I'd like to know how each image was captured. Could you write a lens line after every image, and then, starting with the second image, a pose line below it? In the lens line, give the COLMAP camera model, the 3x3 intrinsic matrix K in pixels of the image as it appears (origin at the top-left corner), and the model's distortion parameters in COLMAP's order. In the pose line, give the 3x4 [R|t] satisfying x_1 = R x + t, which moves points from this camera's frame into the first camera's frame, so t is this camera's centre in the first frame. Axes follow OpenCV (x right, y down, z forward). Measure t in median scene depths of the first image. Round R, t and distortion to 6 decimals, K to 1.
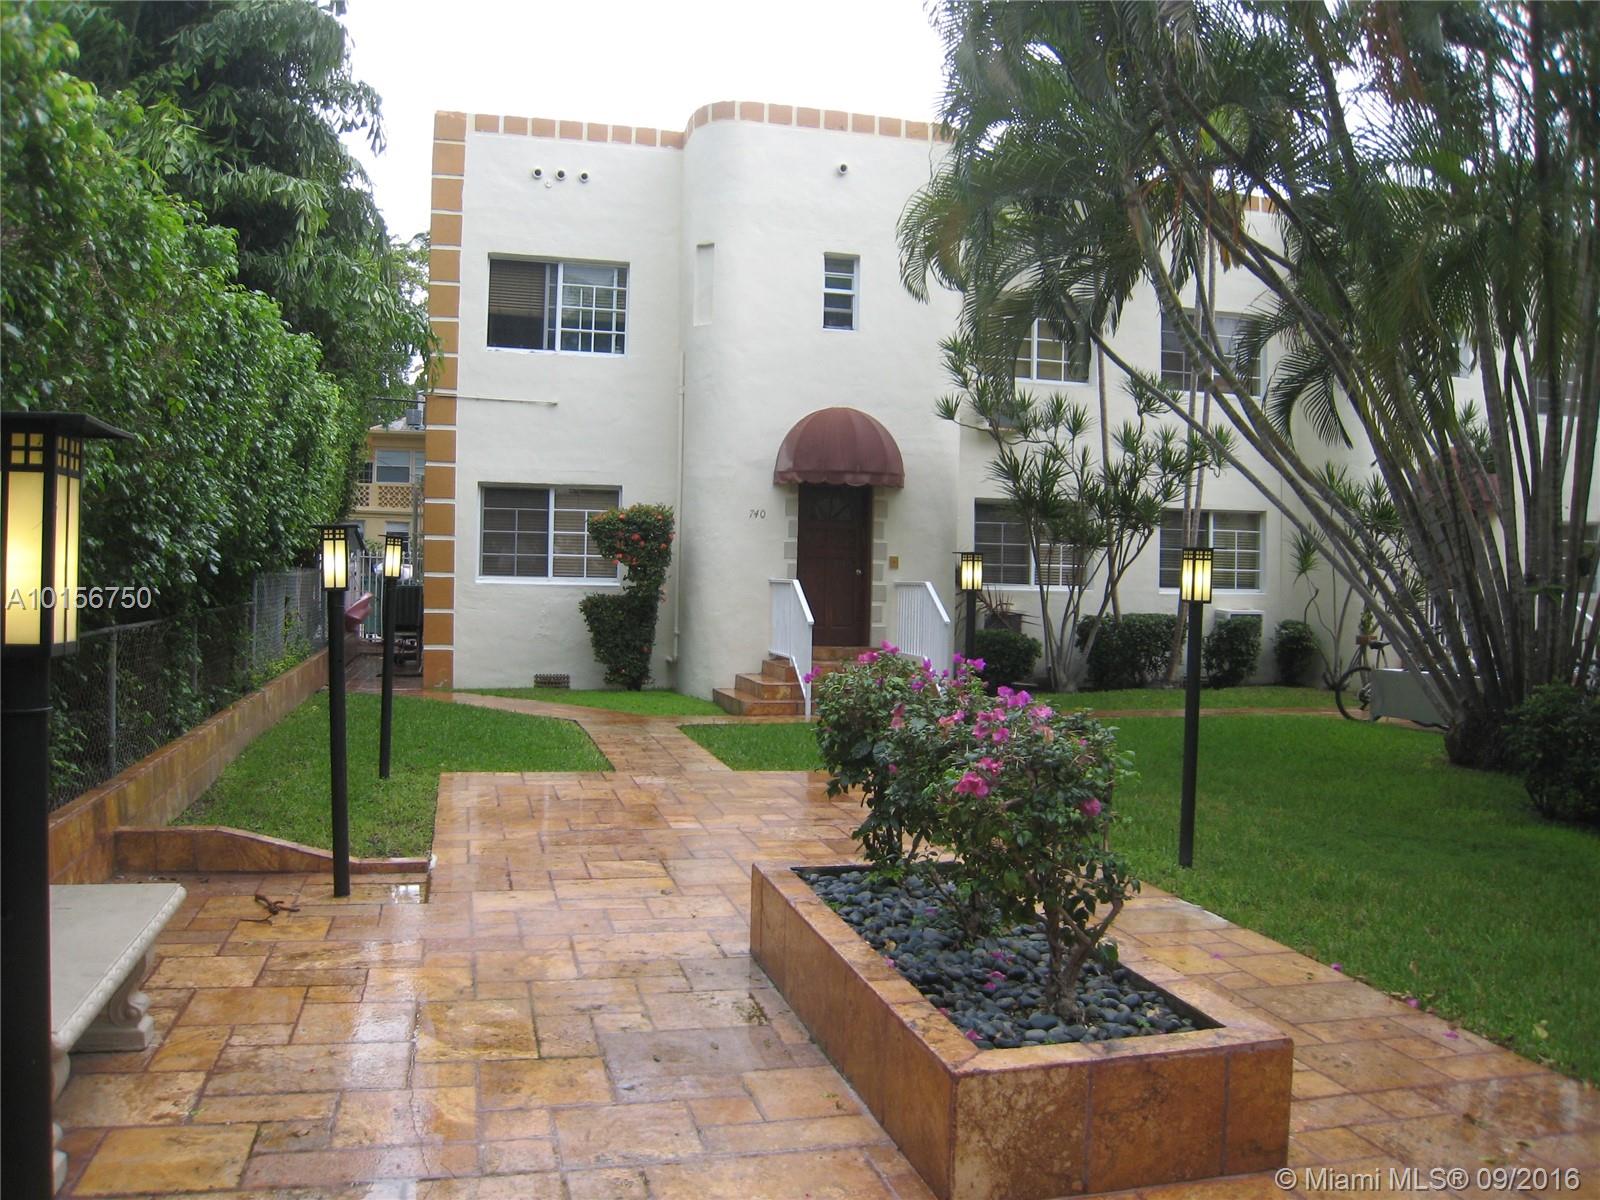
lens RADIAL K [[1307.4, 0, 787.7], [0, 1307.4, 583.4], [0, 0, 1]] dist [-0.166422, 0.108922]
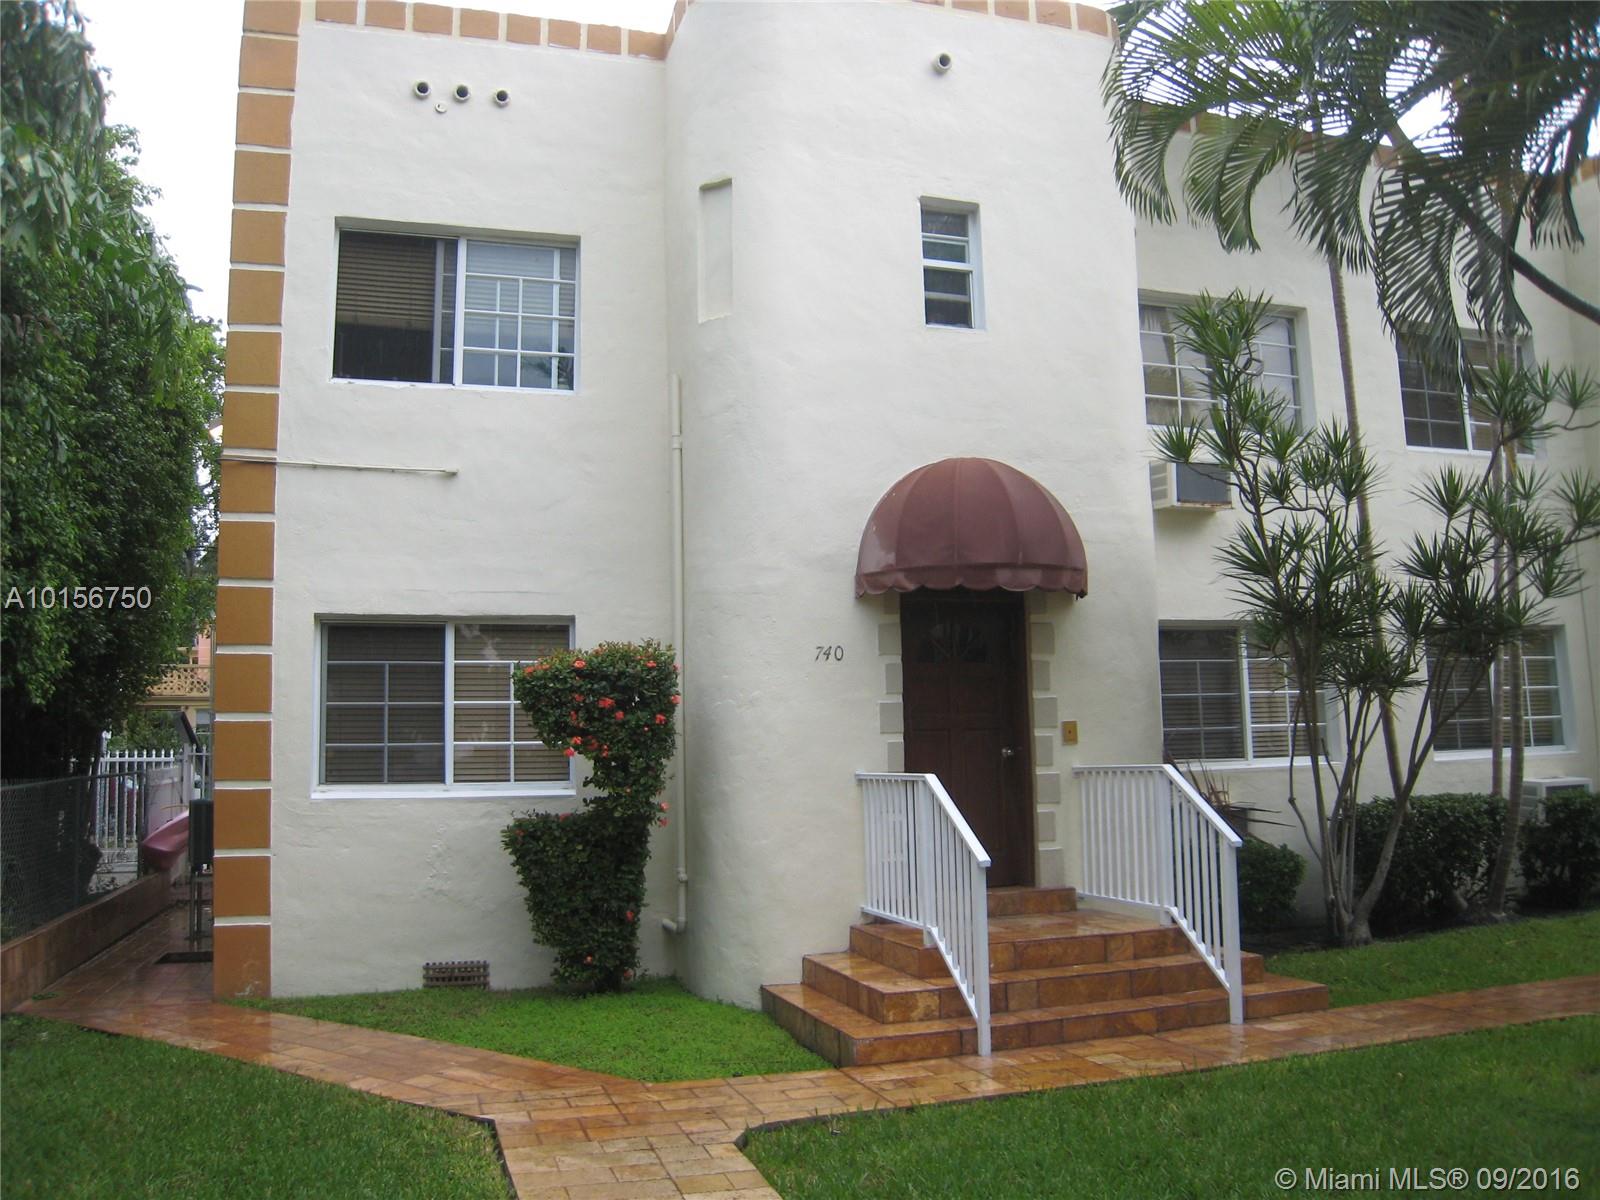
lens RADIAL K [[1307.4, 0, 786.5], [0, 1307.4, 579.3], [0, 0, 1]] dist [-0.166422, 0.108922]
pose [[0.998102, -0.035050, 0.050638, -0.066794], [0.041828, 0.989314, -0.139674, -0.008578], [-0.045201, 0.141527, 0.988902, 0.457774]]
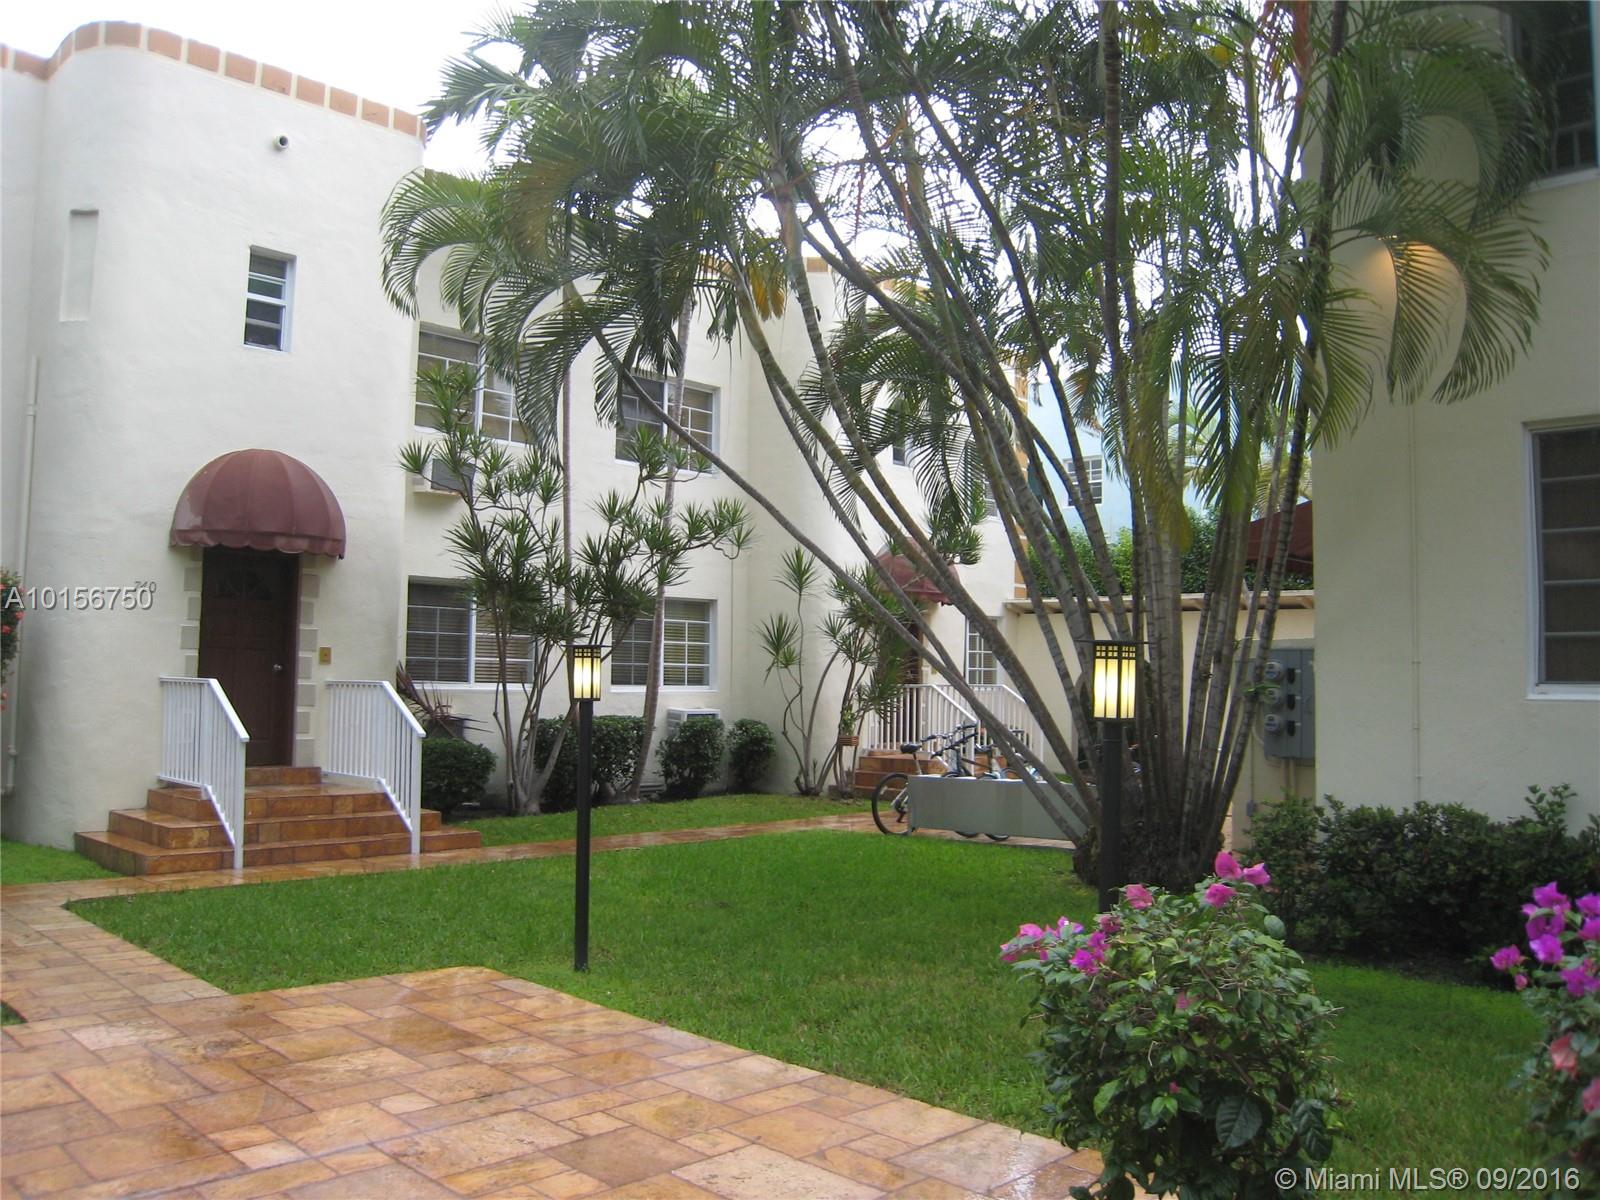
lens RADIAL K [[1307.4, 0, 782.0], [0, 1307.4, 581.1], [0, 0, 1]] dist [-0.166422, 0.108922]
pose [[0.853696, 0.031128, 0.519840, -0.084727], [0.006181, 0.997536, -0.069883, -0.005246], [-0.520735, 0.062872, 0.851400, 0.217863]]
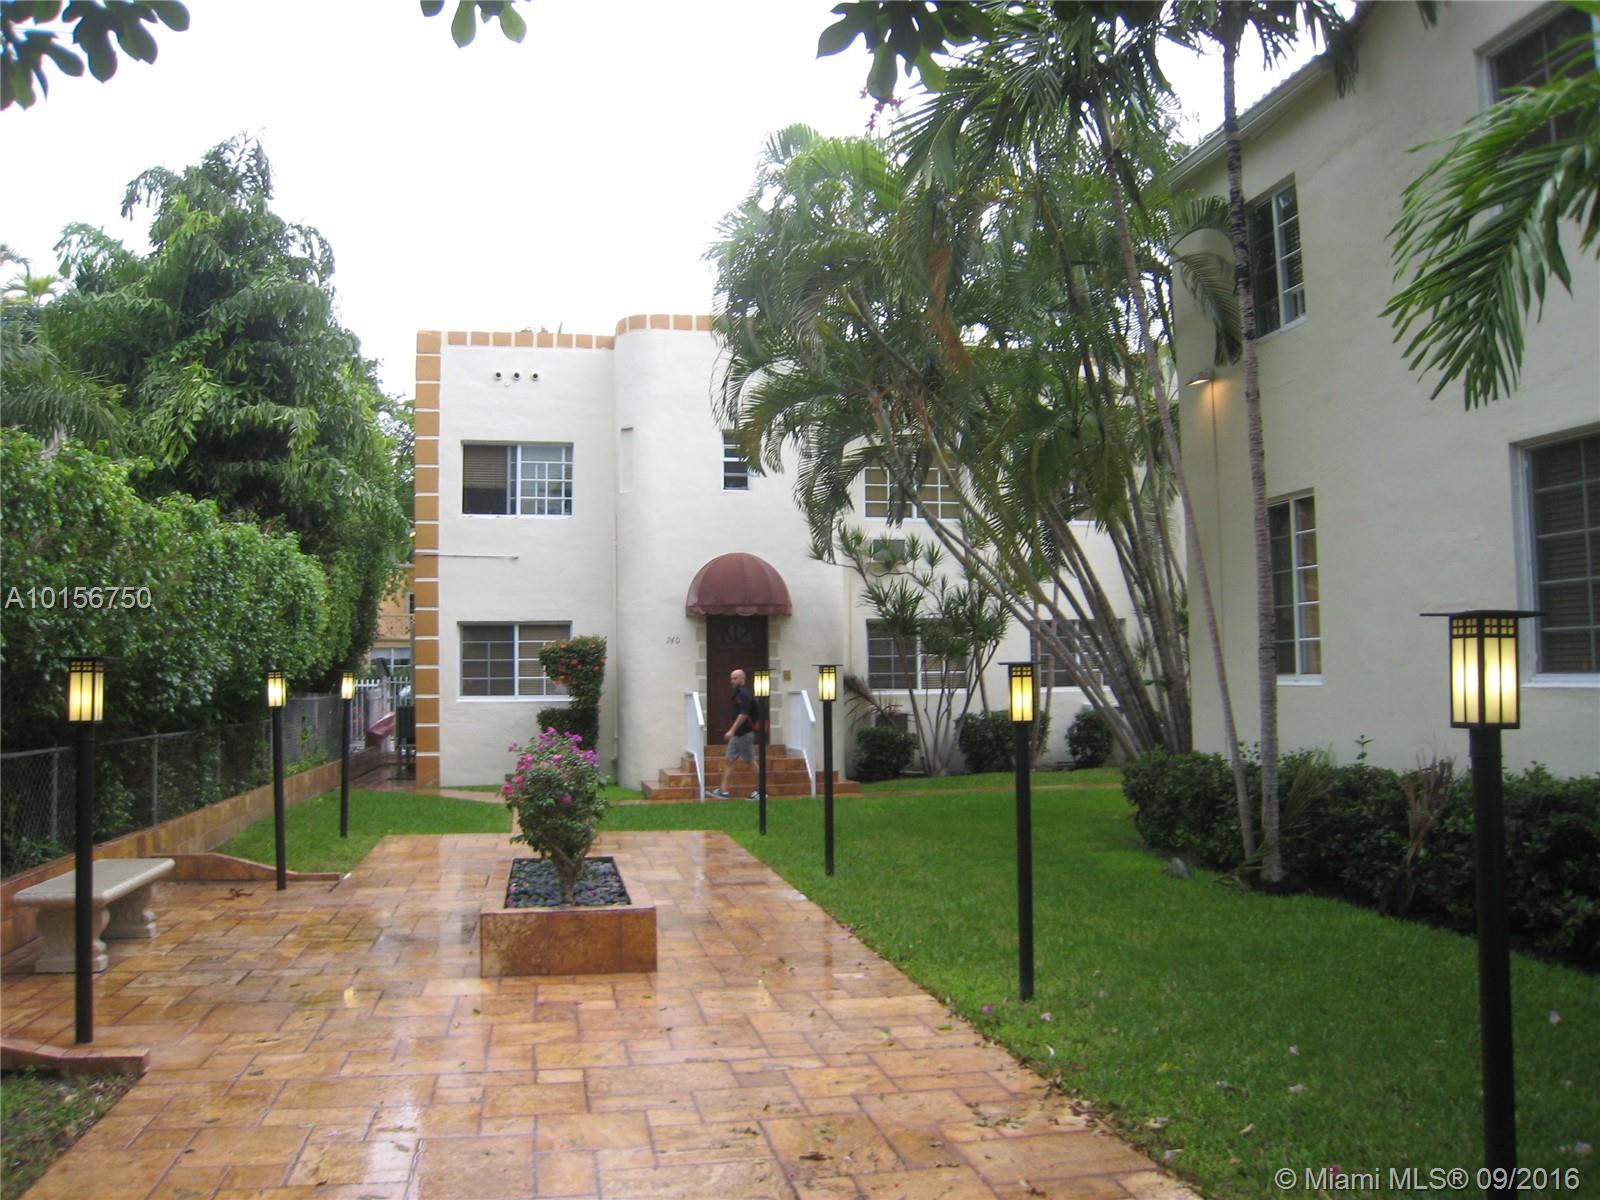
lens RADIAL K [[1307.4, 0, 791.6], [0, 1307.4, 590.5], [0, 0, 1]] dist [-0.166422, 0.108922]
pose [[0.997912, -0.037246, -0.052768, 0.157187], [0.032964, 0.996265, -0.079810, 0.002825], [0.055544, 0.077904, 0.995412, -0.243568]]
